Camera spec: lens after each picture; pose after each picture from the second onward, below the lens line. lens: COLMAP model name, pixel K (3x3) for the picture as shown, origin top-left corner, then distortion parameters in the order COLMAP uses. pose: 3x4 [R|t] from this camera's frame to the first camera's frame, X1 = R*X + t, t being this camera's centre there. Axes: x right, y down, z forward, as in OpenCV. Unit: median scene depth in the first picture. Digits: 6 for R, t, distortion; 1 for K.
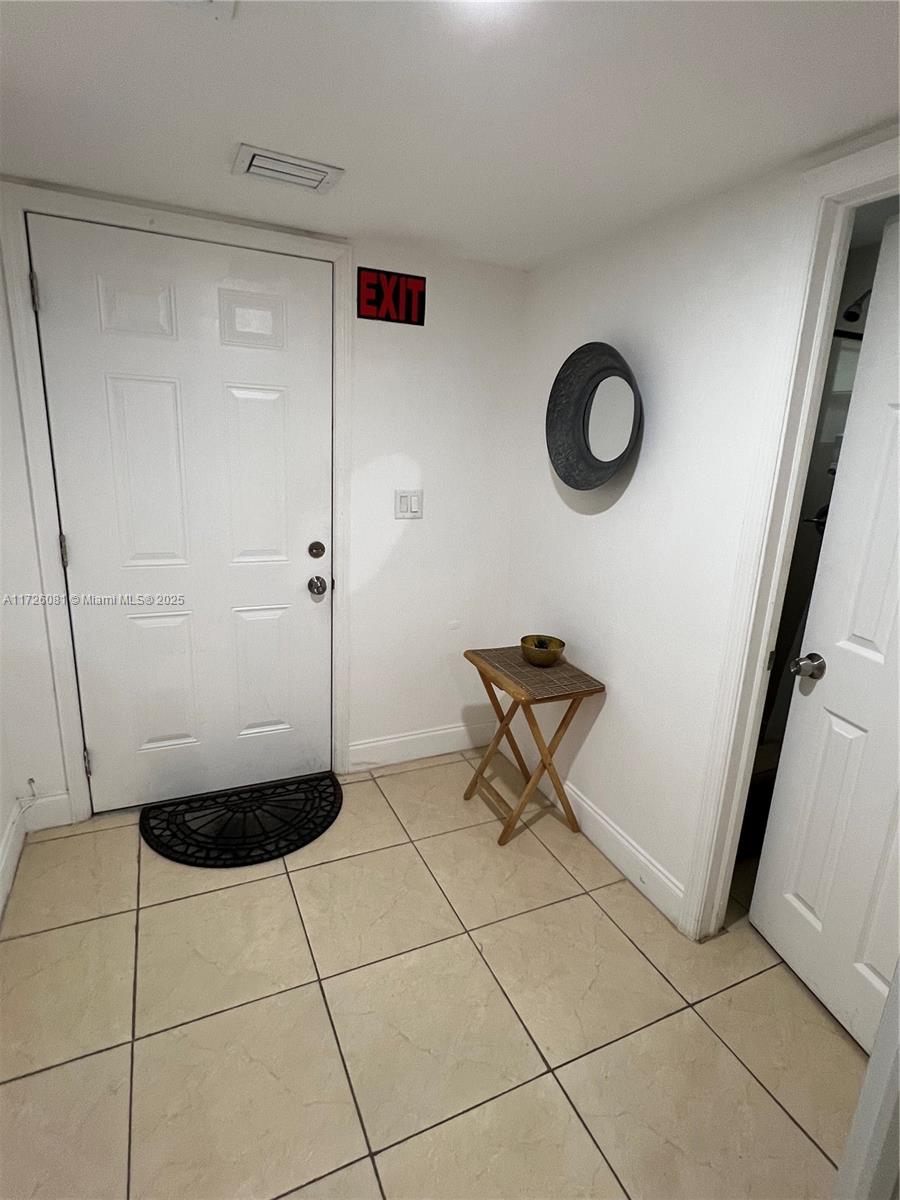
lens RADIAL K [[612.2, 0, 449.0], [0, 612.2, 595.0], [0, 0, 1]] dist [-0.004735, 0.000398]
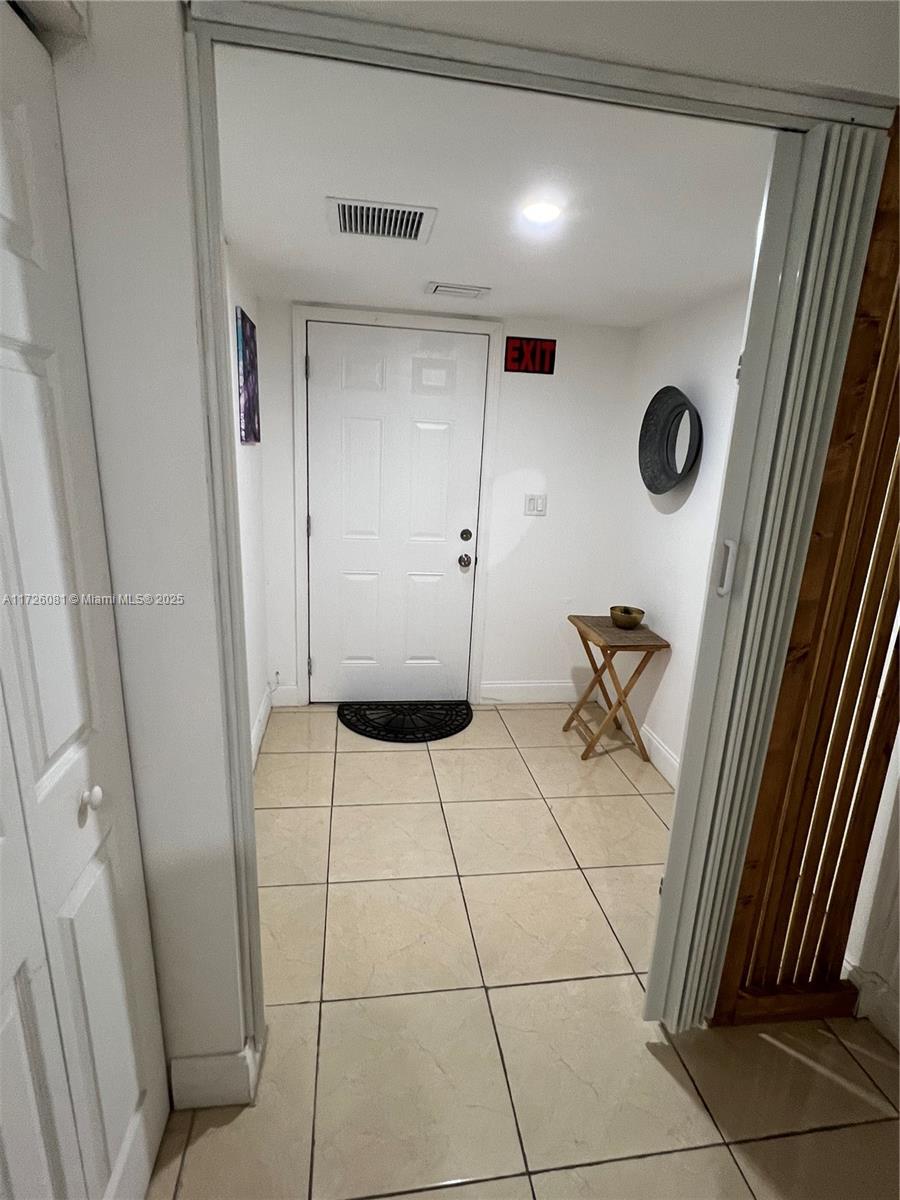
lens RADIAL K [[612.2, 0, 447.7], [0, 612.2, 599.0], [0, 0, 1]] dist [-0.004735, 0.000398]
pose [[0.958807, 0.065161, -0.276485, 0.146613], [-0.072042, 0.997292, -0.014792, 0.100202], [0.274772, 0.034101, 0.960904, -0.370588]]
